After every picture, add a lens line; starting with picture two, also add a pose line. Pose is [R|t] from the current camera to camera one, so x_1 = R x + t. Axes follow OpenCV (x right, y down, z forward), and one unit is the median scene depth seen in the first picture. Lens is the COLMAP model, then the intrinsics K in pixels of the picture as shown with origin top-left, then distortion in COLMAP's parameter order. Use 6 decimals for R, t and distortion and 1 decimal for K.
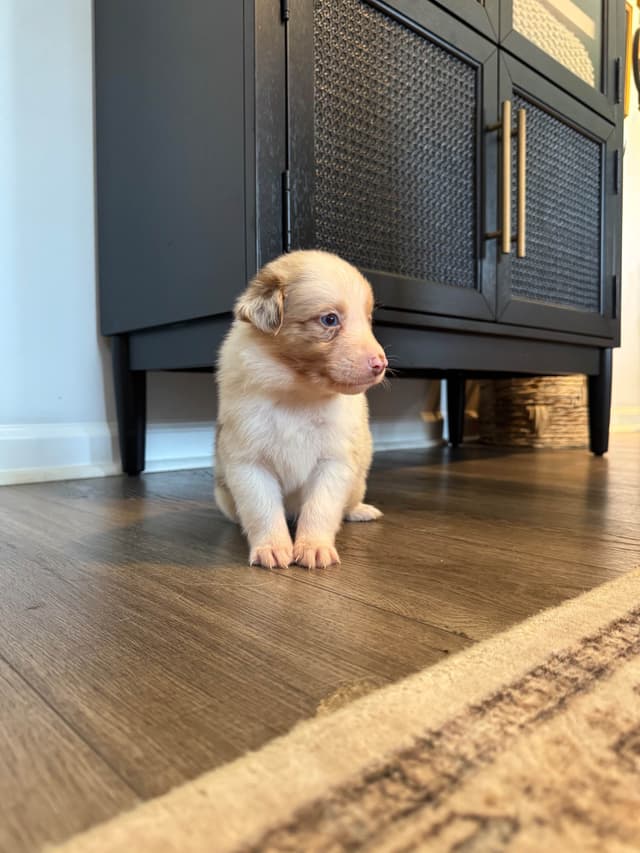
lens RADIAL K [[632.2, 0, 316.1], [0, 632.2, 427.7], [0, 0, 1]] dist [-0.020383, -0.001212]
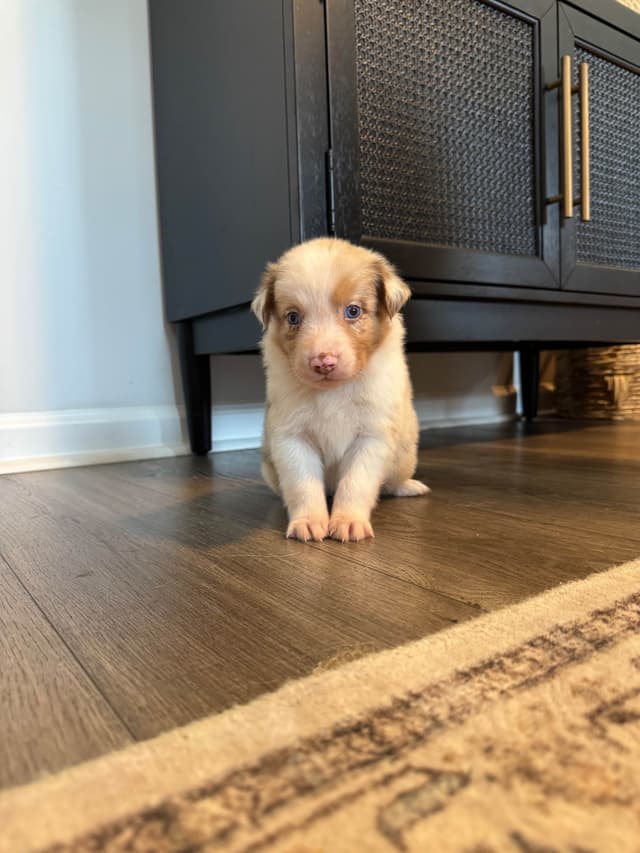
lens RADIAL K [[632.2, 0, 316.1], [0, 632.2, 427.7], [0, 0, 1]] dist [-0.020383, -0.001212]
pose [[0.990252, -0.021180, -0.137665, 0.097706], [0.025861, 0.999143, 0.032309, 0.003033], [0.136863, -0.035554, 0.989952, -0.021209]]
